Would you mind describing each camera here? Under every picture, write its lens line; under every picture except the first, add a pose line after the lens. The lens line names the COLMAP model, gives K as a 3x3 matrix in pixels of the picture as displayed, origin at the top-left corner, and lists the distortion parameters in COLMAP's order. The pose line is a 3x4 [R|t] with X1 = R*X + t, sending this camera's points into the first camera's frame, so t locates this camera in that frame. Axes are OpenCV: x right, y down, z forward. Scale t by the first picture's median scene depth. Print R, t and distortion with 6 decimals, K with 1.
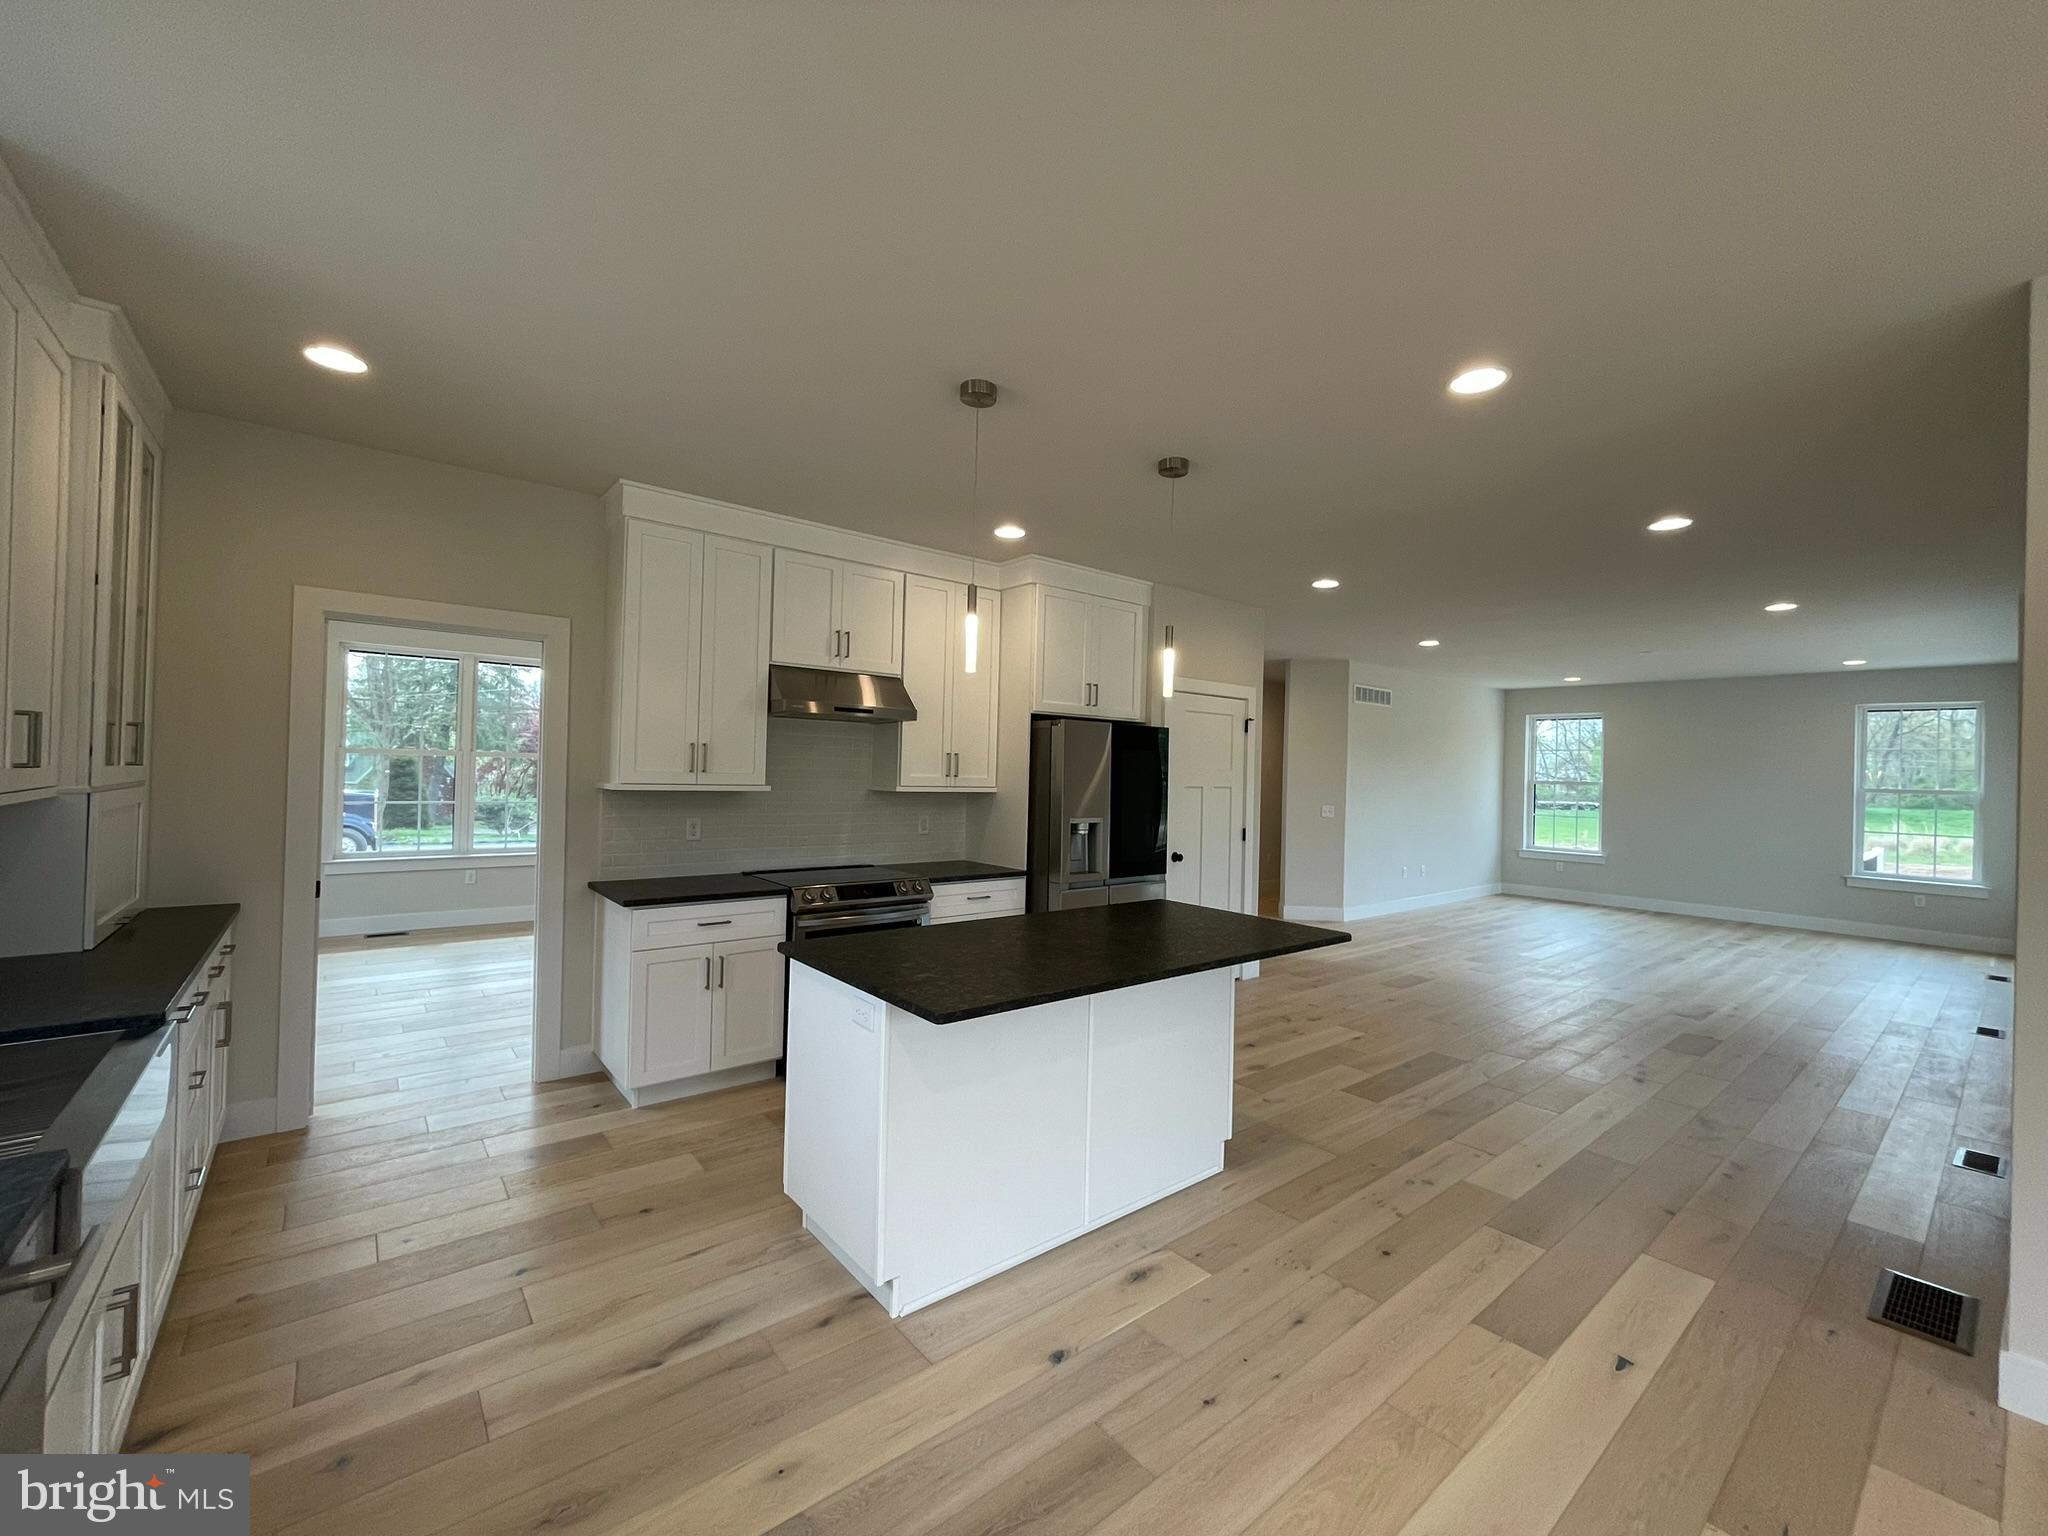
lens RADIAL K [[834.6, 0, 1024.0], [0, 834.6, 768.0], [0, 0, 1]] dist [-0.000199, 0.000072]
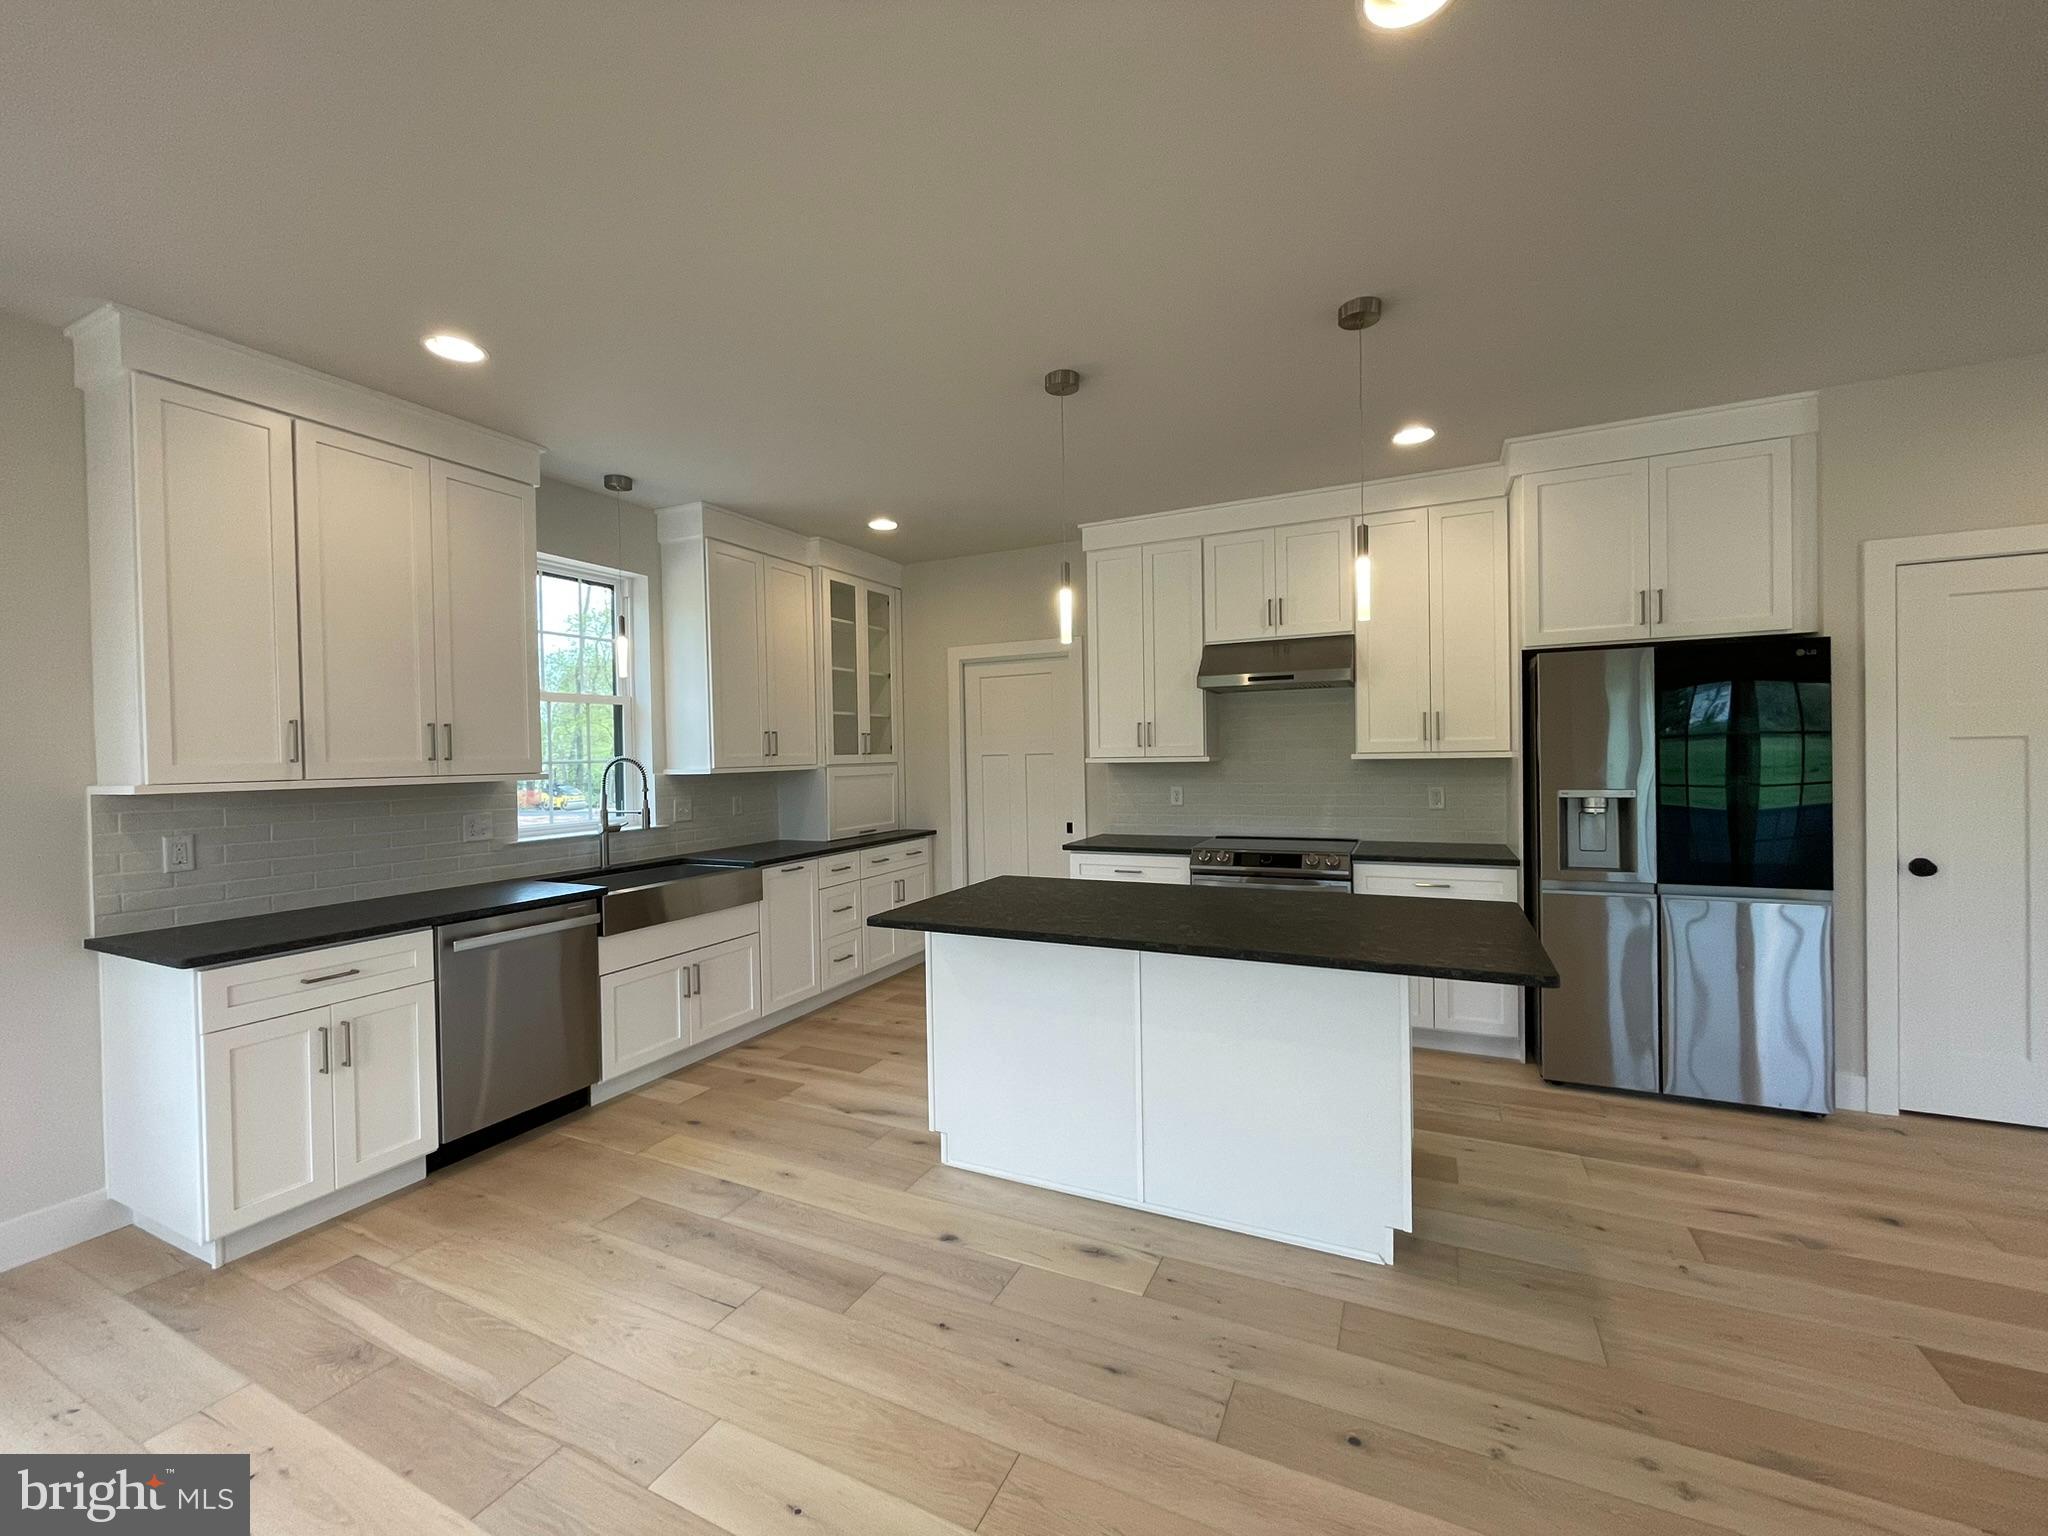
lens RADIAL K [[834.6, 0, 1024.0], [0, 834.6, 768.0], [0, 0, 1]] dist [-0.000199, 0.000072]
pose [[0.418584, -0.018094, -0.907998, 0.727349], [0.034043, 0.999411, -0.004223, 0.040250], [0.907540, -0.029143, 0.418954, 0.399587]]
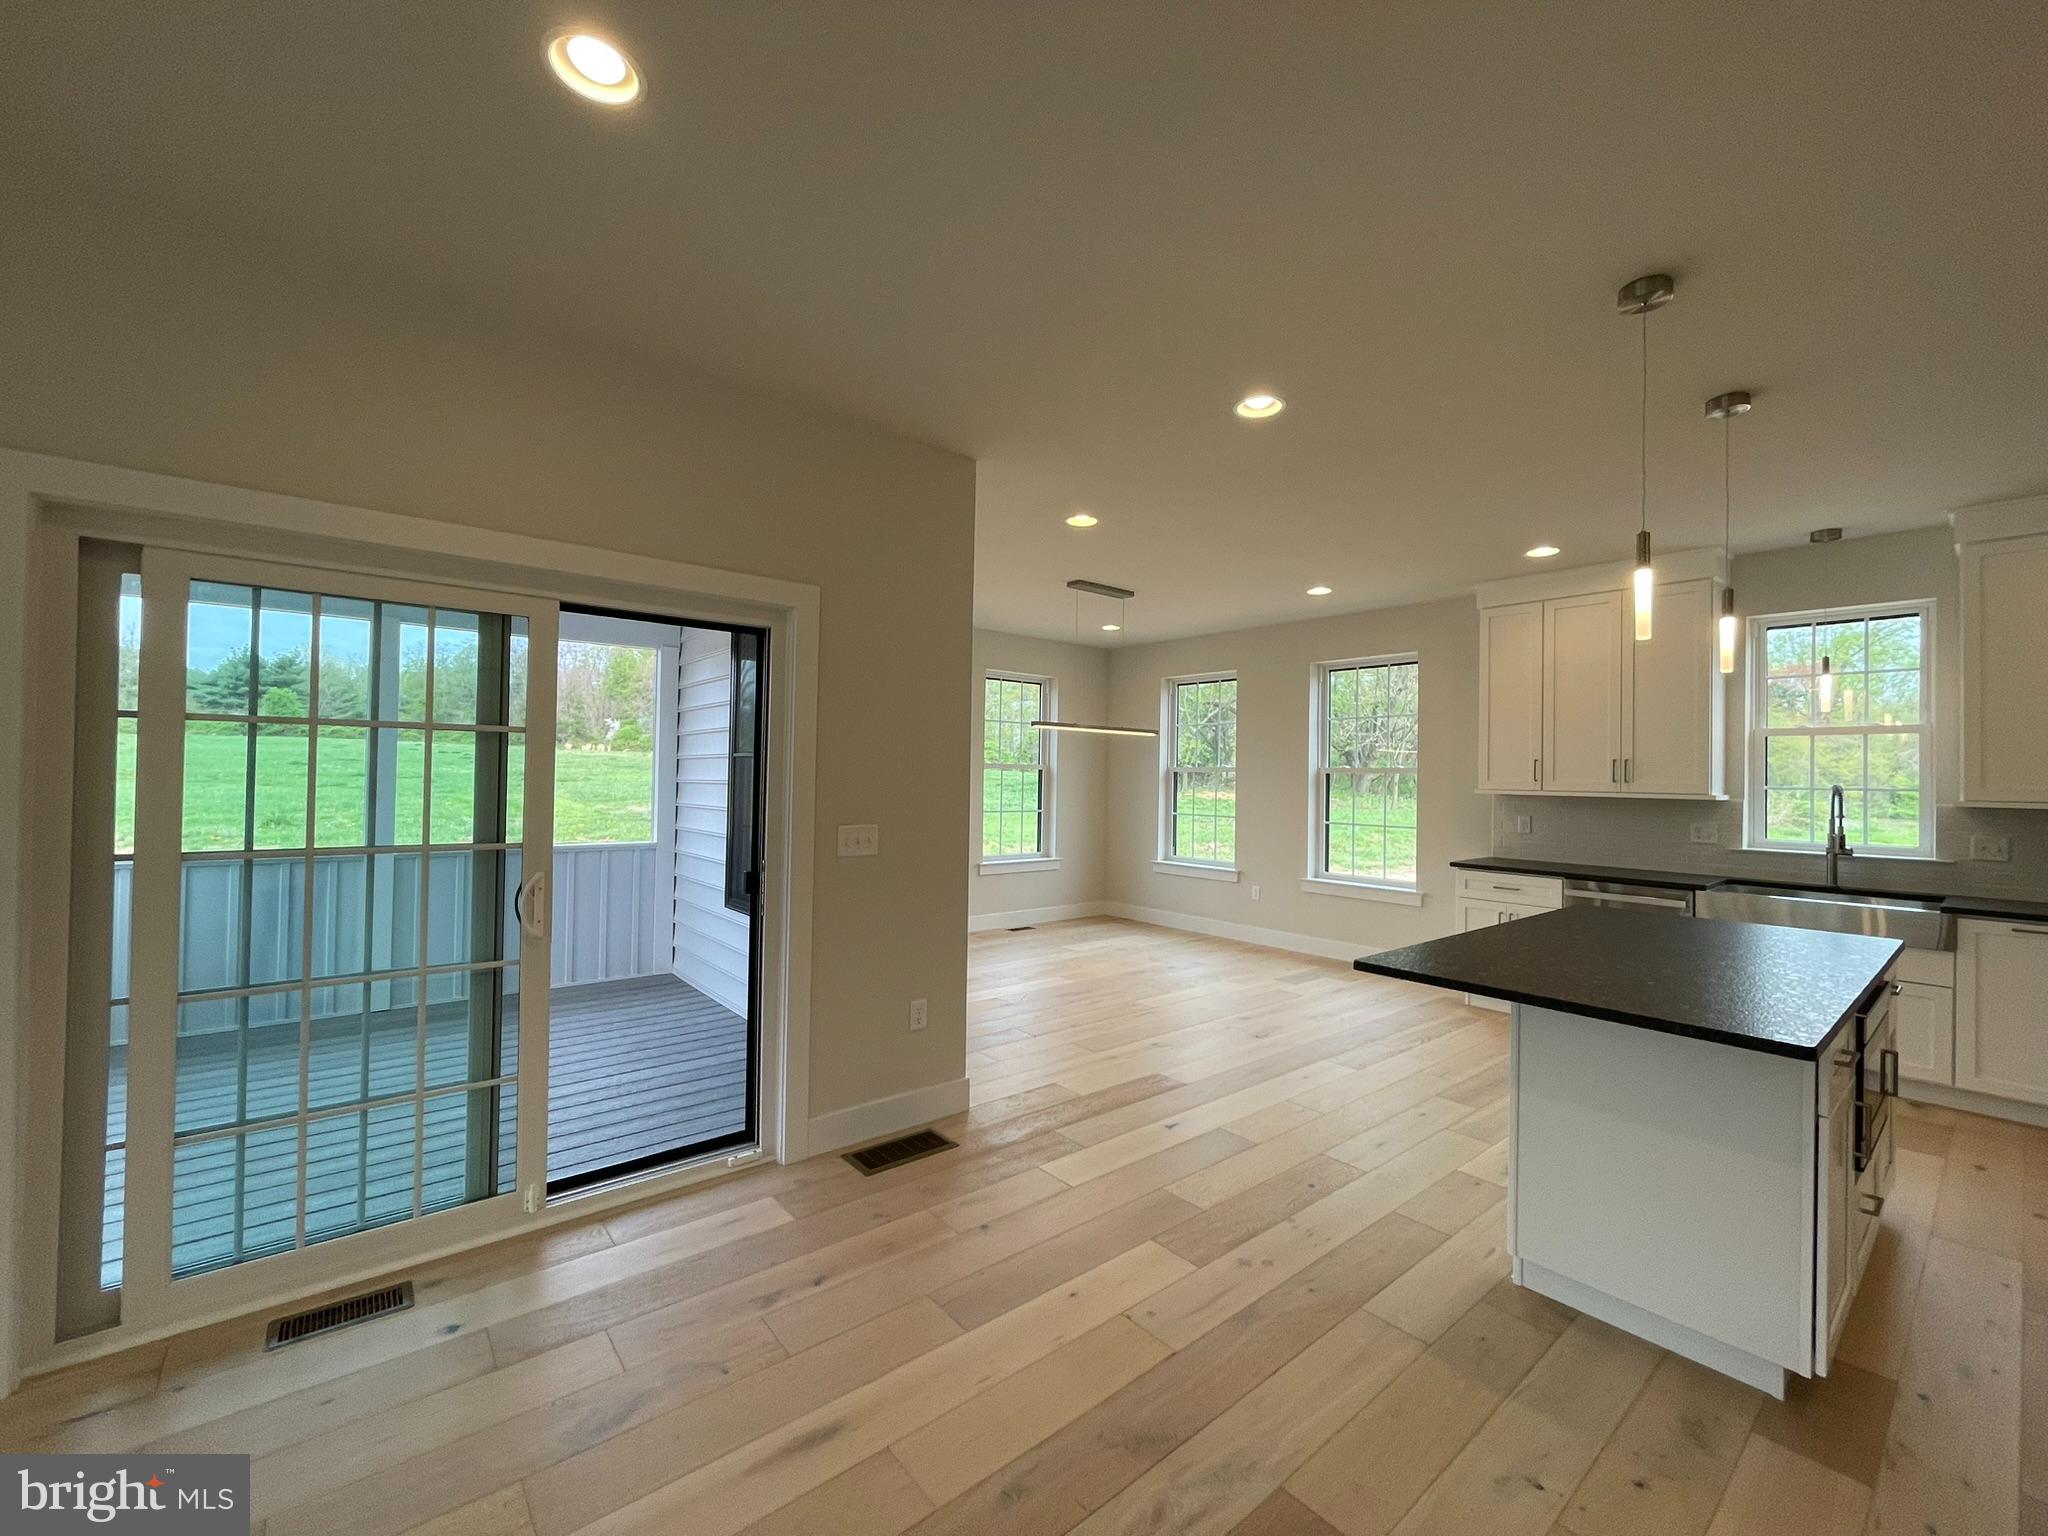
lens RADIAL K [[834.6, 0, 1024.0], [0, 834.6, 768.0], [0, 0, 1]] dist [-0.000199, 0.000072]
pose [[-0.998986, -0.044850, -0.003855, 0.663008], [-0.044793, 0.998902, -0.013739, 0.046723], [0.004467, -0.013552, -0.999898, 1.660495]]
